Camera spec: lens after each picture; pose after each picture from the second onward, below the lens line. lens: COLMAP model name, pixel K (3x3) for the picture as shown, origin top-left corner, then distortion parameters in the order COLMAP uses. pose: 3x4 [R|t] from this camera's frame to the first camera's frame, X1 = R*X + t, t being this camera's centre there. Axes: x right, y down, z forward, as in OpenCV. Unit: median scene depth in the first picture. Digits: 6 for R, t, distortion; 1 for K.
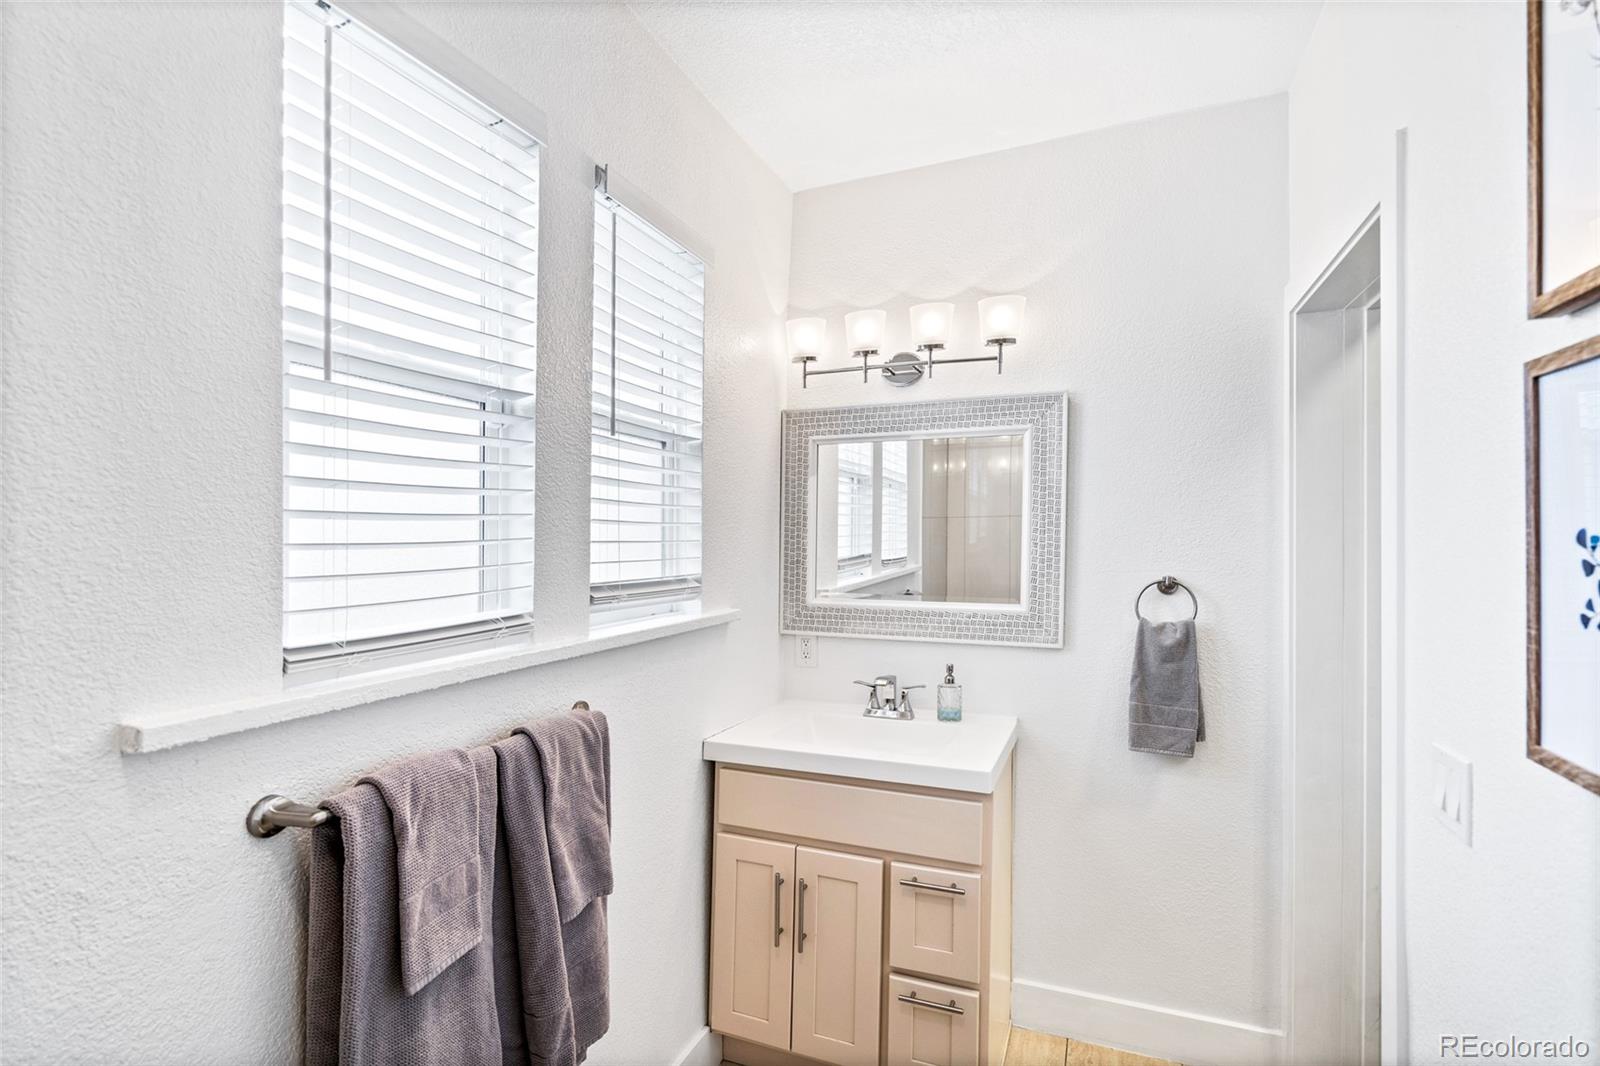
lens RADIAL K [[728.0, 0, 795.8], [0, 728.0, 528.1], [0, 0, 1]] dist [-0.003236, 0.000476]
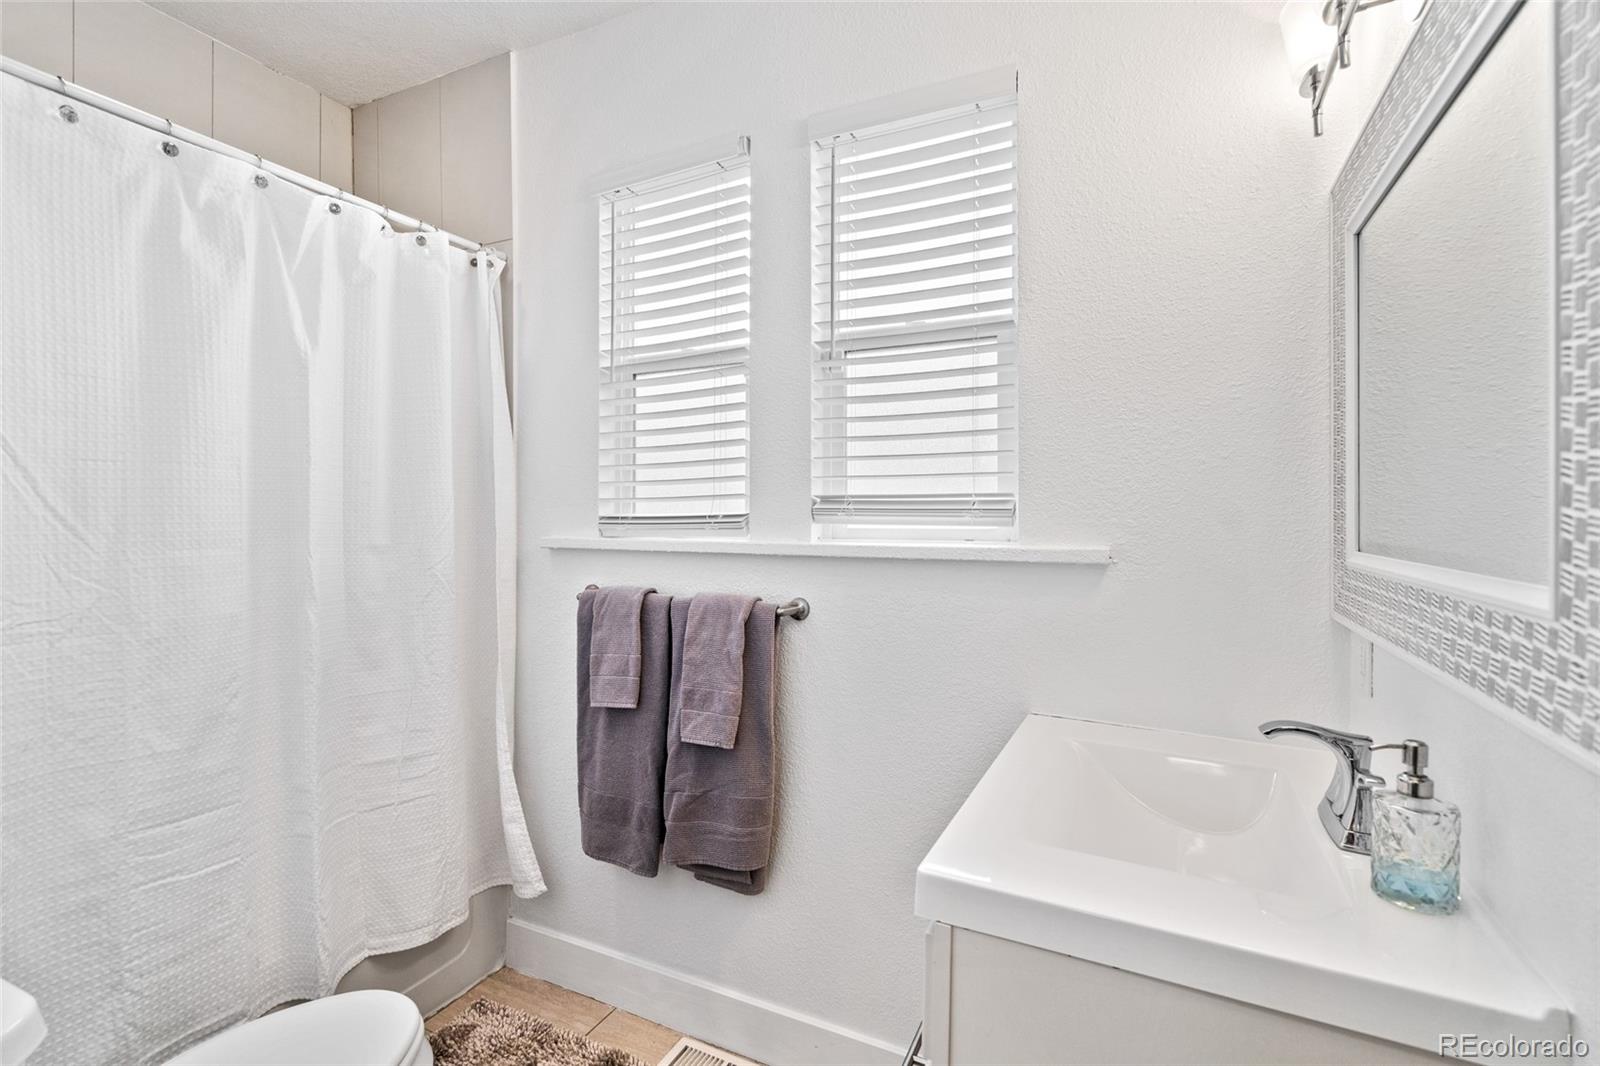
lens RADIAL K [[728.0, 0, 795.8], [0, 728.0, 528.1], [0, 0, 1]] dist [-0.003236, 0.000476]
pose [[-0.107860, 0.004417, -0.994156, 0.894046], [0.013575, 0.999903, 0.002970, 0.131115], [0.994073, -0.013175, -0.107910, 1.160092]]
